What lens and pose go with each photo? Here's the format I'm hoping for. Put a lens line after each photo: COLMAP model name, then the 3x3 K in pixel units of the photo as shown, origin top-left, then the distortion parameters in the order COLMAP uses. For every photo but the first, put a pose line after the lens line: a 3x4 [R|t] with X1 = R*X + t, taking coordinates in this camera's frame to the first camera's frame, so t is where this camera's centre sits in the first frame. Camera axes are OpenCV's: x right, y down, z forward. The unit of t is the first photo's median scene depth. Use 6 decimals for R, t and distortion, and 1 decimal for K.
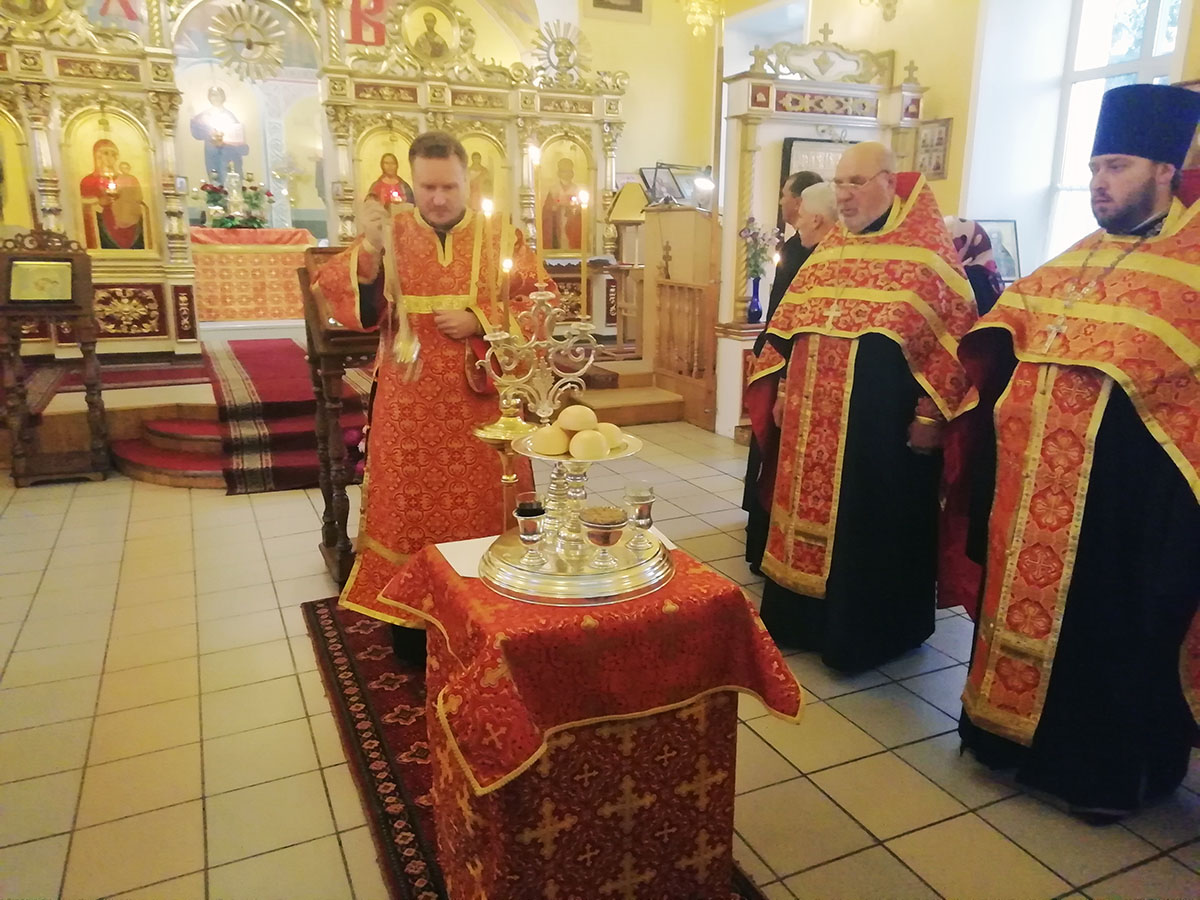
lens RADIAL K [[951.7, 0, 603.6], [0, 951.7, 454.1], [0, 0, 1]] dist [0.038206, -0.004241]
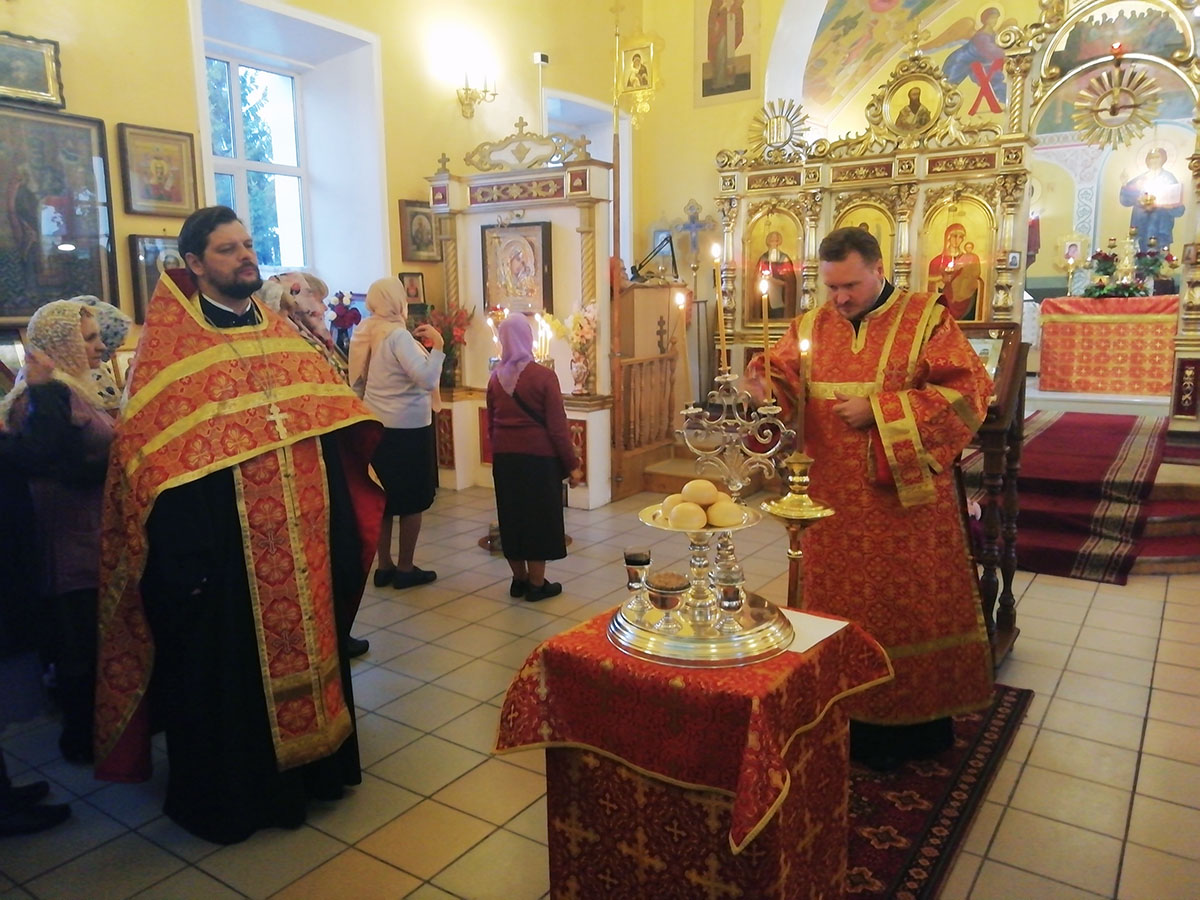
lens RADIAL K [[951.7, 0, 603.6], [0, 951.7, 454.1], [0, 0, 1]] dist [0.038206, -0.004241]
pose [[0.472836, 0.125093, -0.872226, 0.292705], [-0.185699, 0.981787, 0.040138, -0.032460], [0.861360, 0.142993, 0.487454, 0.142938]]
